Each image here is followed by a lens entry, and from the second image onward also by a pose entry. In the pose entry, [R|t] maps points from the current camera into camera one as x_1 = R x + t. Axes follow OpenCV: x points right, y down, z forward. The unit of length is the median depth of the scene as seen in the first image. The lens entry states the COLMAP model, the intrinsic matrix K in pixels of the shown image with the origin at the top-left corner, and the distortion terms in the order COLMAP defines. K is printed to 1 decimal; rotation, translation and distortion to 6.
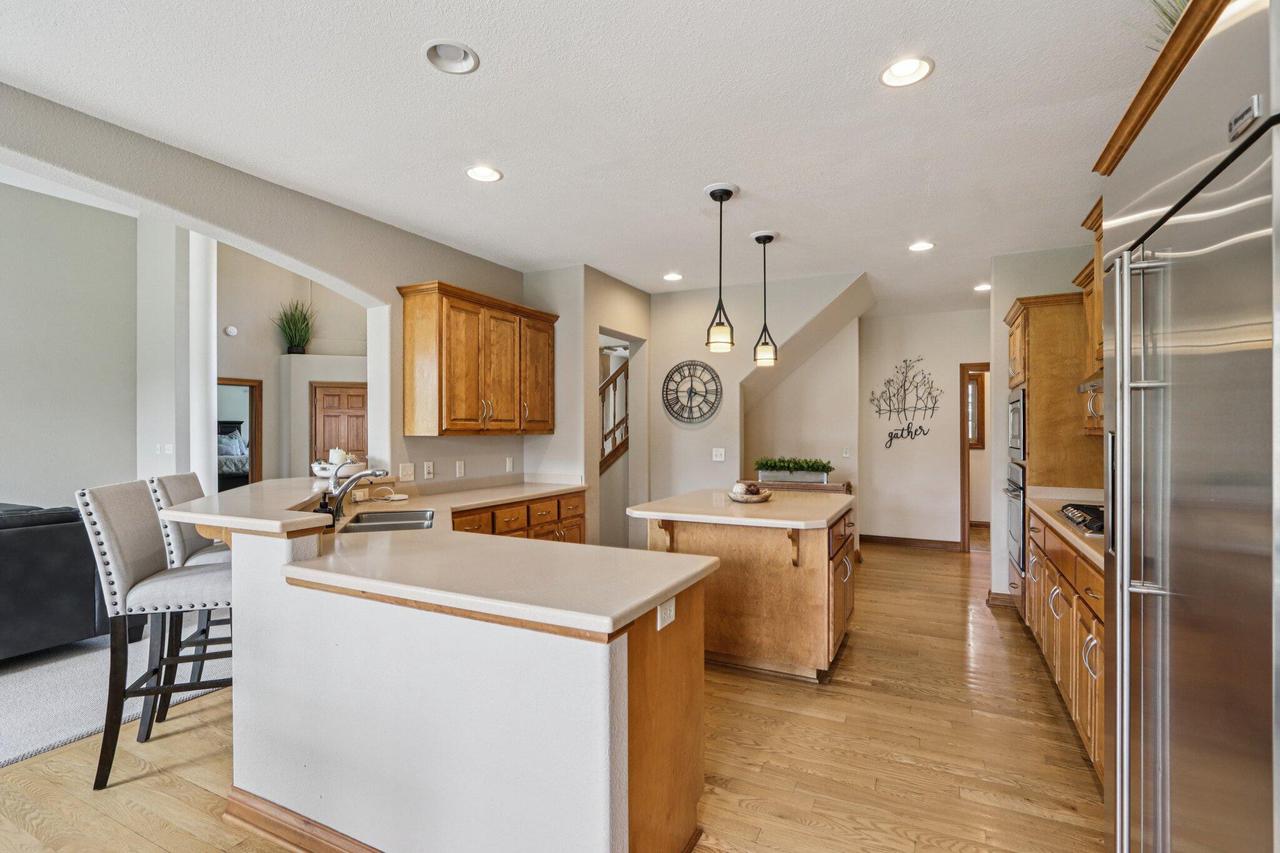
lens RADIAL K [[603.7, 0, 649.2], [0, 603.7, 423.1], [0, 0, 1]] dist [-0.020604, 0.005336]
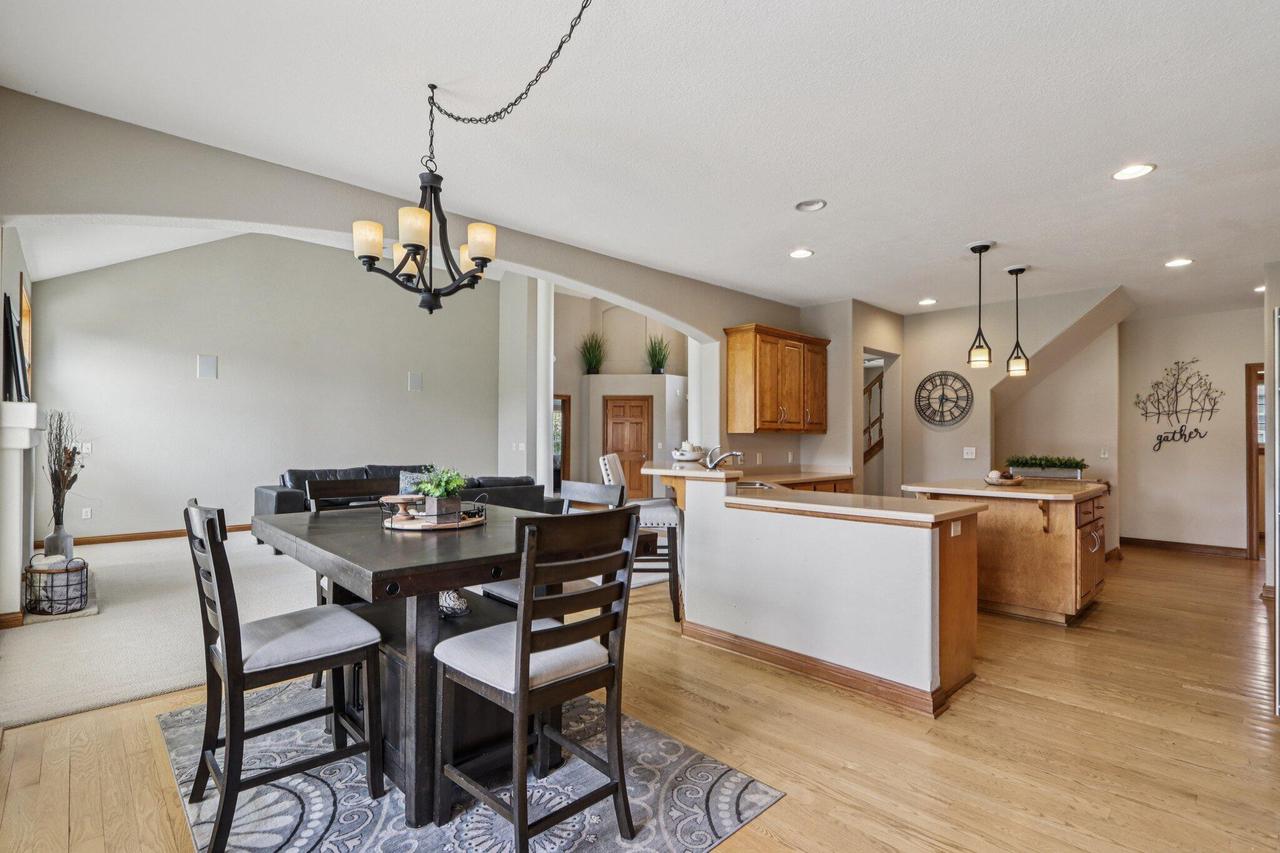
lens RADIAL K [[603.7, 0, 644.1], [0, 603.7, 430.9], [0, 0, 1]] dist [-0.020604, 0.005336]
pose [[0.936280, -0.000588, -0.351253, -0.080675], [-0.000145, 0.999998, -0.002060, 0.016851], [0.351254, 0.001979, 0.936278, -0.360730]]
